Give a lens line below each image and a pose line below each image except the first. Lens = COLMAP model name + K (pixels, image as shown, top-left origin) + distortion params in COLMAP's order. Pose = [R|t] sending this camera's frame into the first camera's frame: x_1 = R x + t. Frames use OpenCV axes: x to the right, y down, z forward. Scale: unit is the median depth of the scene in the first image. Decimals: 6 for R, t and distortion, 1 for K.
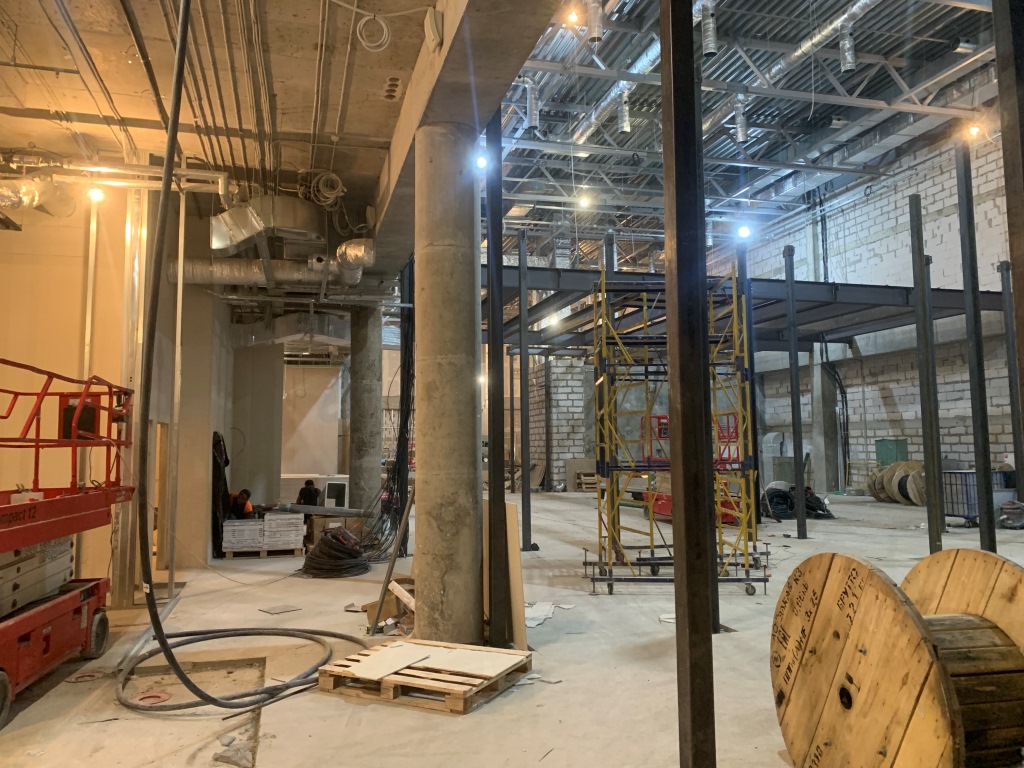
lens RADIAL K [[774.6, 0, 511.8], [0, 774.6, 382.7], [0, 0, 1]] dist [0.064096, -0.002881]
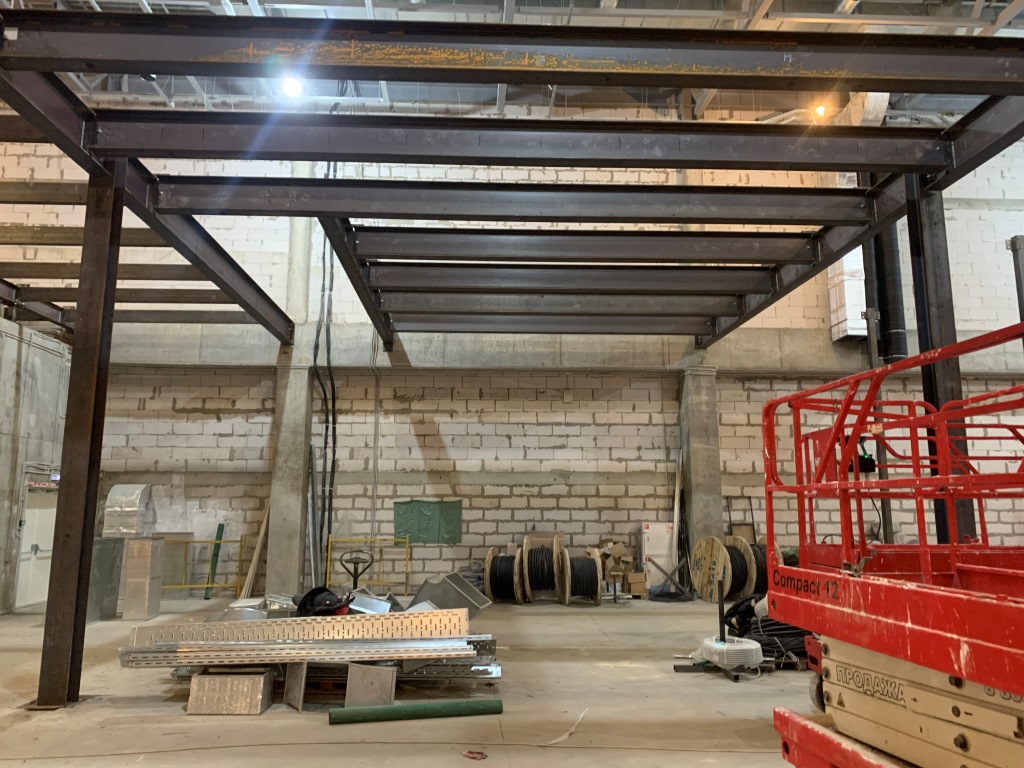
lens RADIAL K [[774.6, 0, 509.1], [0, 774.6, 379.6], [0, 0, 1]] dist [0.064096, -0.002881]
pose [[0.250098, 0.177096, 0.951887, -0.121024], [-0.086327, 0.983293, -0.160258, 0.067277], [-0.964364, -0.042093, 0.261208, 0.739171]]
